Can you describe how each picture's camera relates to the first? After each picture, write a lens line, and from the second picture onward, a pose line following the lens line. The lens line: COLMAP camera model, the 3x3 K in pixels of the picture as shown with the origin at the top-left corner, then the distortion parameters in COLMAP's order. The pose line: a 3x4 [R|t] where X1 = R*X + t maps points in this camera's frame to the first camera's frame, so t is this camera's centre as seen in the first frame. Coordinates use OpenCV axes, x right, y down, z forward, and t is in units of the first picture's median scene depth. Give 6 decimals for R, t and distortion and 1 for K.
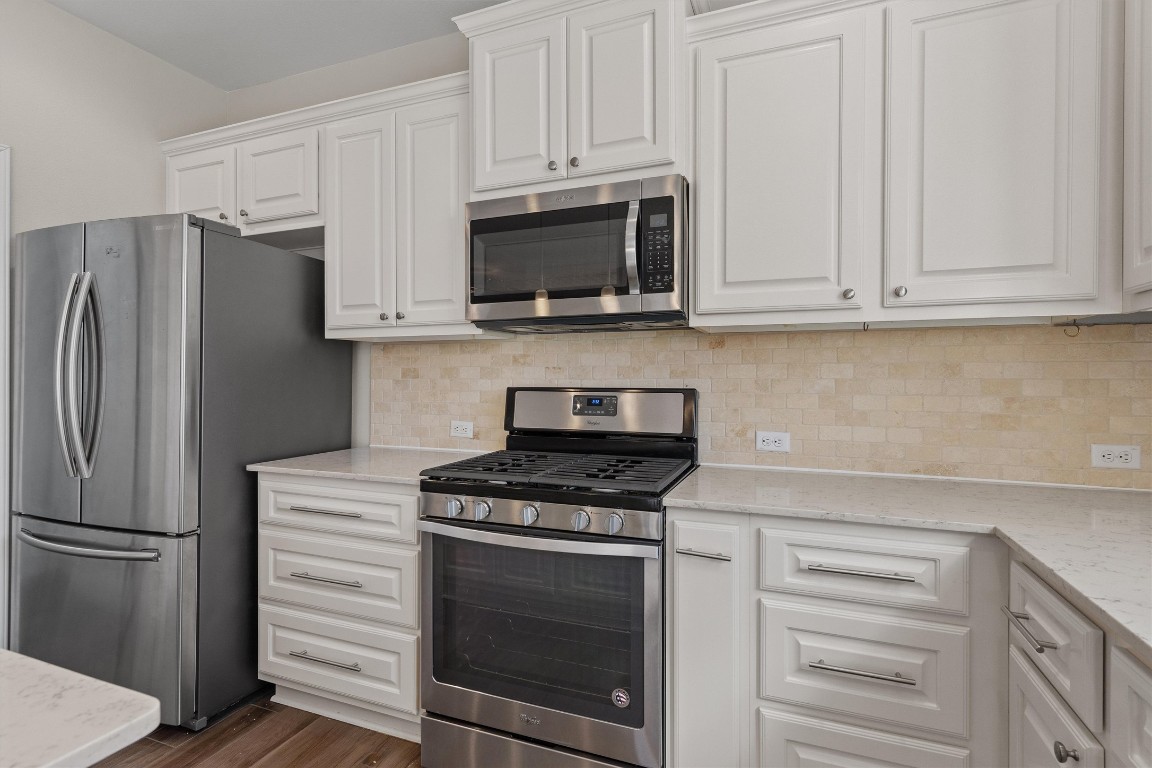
lens RADIAL K [[556.2, 0, 579.2], [0, 556.2, 380.5], [0, 0, 1]] dist [-0.001751, 0.003637]
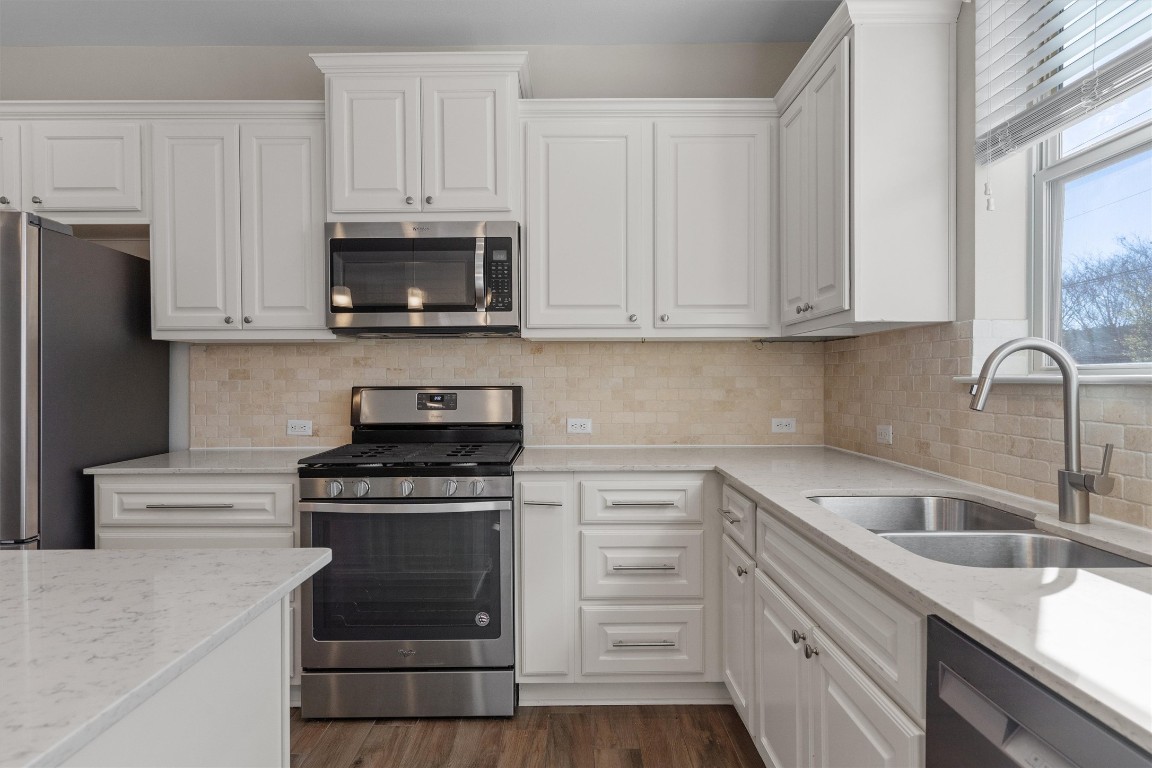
lens RADIAL K [[655.6, 0, 572.5], [0, 655.6, 384.3], [0, 0, 1]] dist [-0.001989, -0.000048]
pose [[0.926063, -0.009552, 0.377247, -0.263180], [0.007619, 0.999949, 0.006614, 0.002281], [-0.377291, -0.003251, 0.926089, -0.445842]]
